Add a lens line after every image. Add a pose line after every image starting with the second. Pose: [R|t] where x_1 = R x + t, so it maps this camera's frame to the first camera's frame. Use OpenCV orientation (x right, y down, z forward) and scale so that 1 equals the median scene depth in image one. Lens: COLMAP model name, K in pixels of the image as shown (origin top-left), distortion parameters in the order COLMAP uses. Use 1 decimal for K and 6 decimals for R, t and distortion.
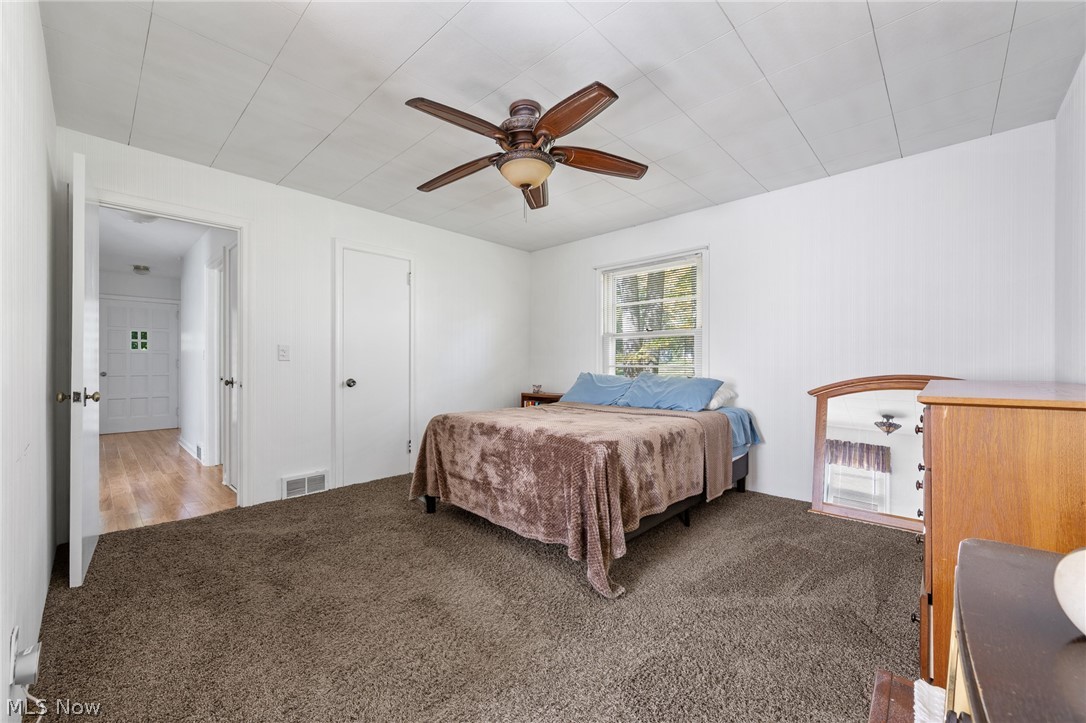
lens RADIAL K [[425.8, 0, 543.5], [0, 425.8, 364.3], [0, 0, 1]] dist [0.001268, 0.000057]
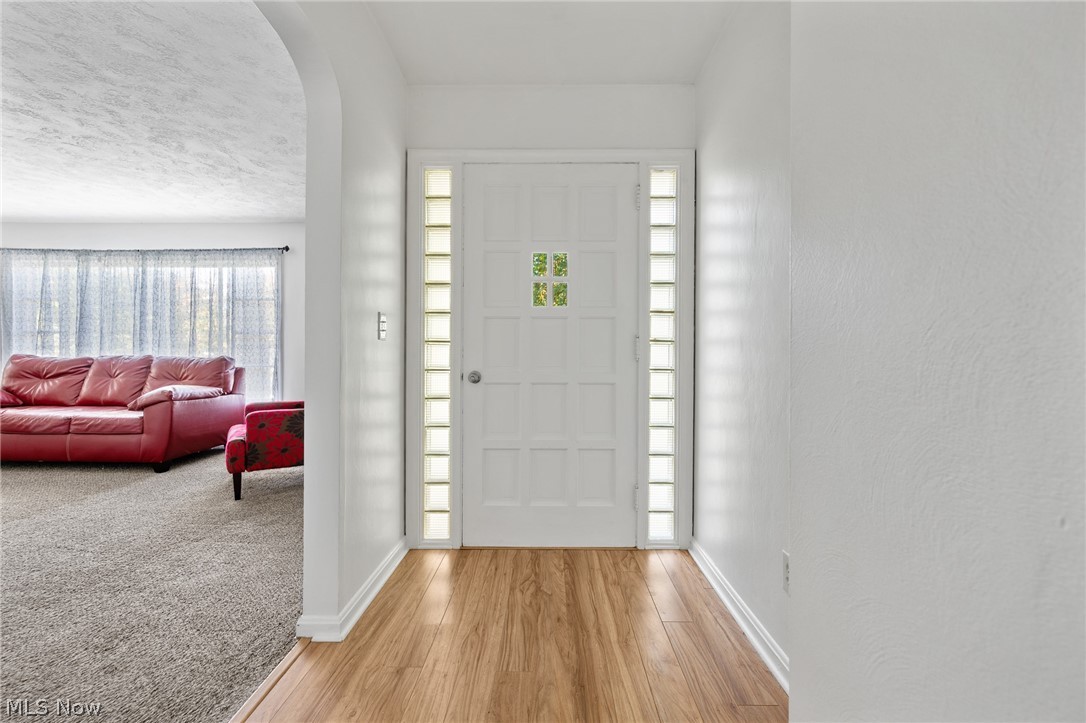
lens RADIAL K [[425.8, 0, 542.7], [0, 425.8, 359.1], [0, 0, 1]] dist [0.001268, 0.000057]
pose [[0.690946, 0.009366, -0.722846, -0.708550], [-0.011147, 0.999935, 0.002301, 0.006296], [0.722821, 0.006467, 0.691006, 0.763943]]
